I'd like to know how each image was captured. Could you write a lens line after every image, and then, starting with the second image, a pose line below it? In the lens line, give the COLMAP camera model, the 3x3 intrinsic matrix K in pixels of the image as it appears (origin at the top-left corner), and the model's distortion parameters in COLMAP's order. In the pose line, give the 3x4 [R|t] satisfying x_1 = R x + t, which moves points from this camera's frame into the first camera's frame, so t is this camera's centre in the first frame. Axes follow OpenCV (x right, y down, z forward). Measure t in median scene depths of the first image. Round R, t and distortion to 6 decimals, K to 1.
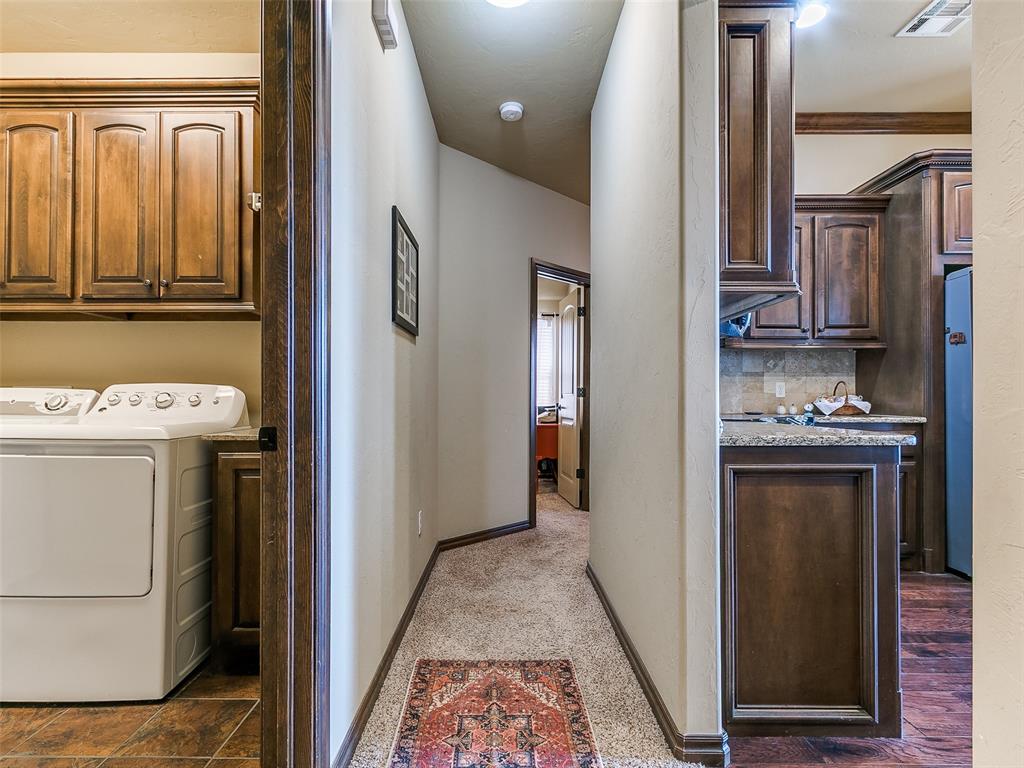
lens RADIAL K [[546.7, 0, 501.9], [0, 546.7, 389.3], [0, 0, 1]] dist [0.004000, -0.003710]
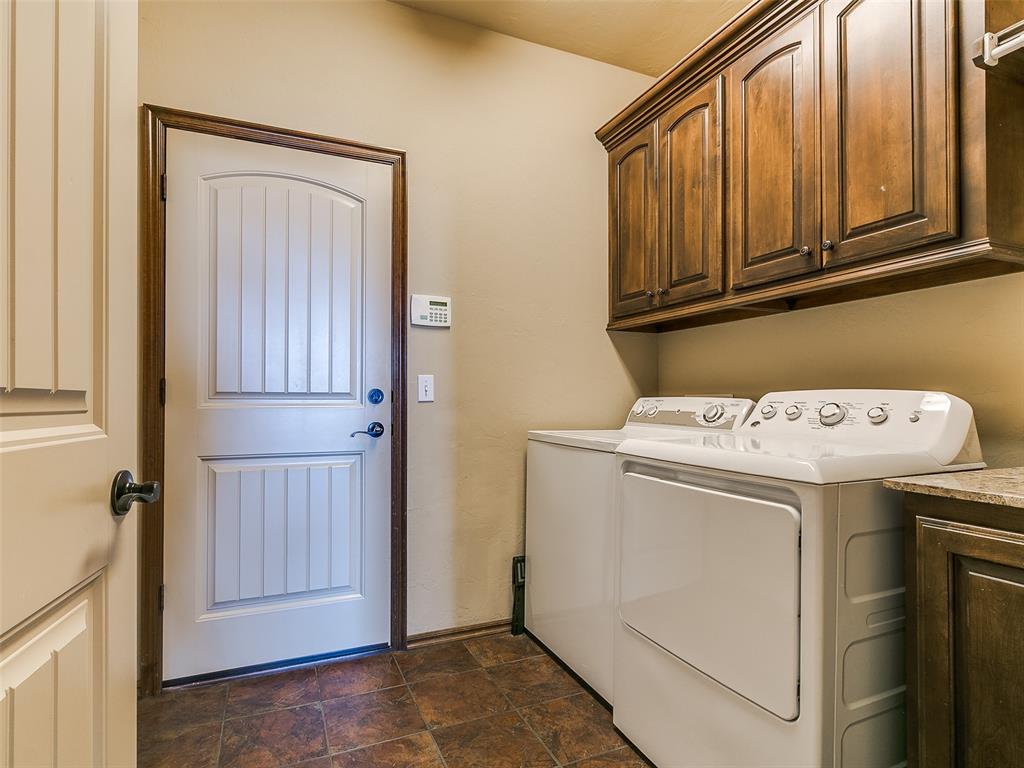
lens RADIAL K [[529.0, 0, 494.6], [0, 529.0, 396.9], [0, 0, 1]] dist [0.007737, -0.003596]
pose [[0.390364, -0.006493, -0.920638, -0.163743], [0.014741, 0.999891, -0.000802, -0.007631], [0.920542, -0.013257, 0.390418, 0.344812]]
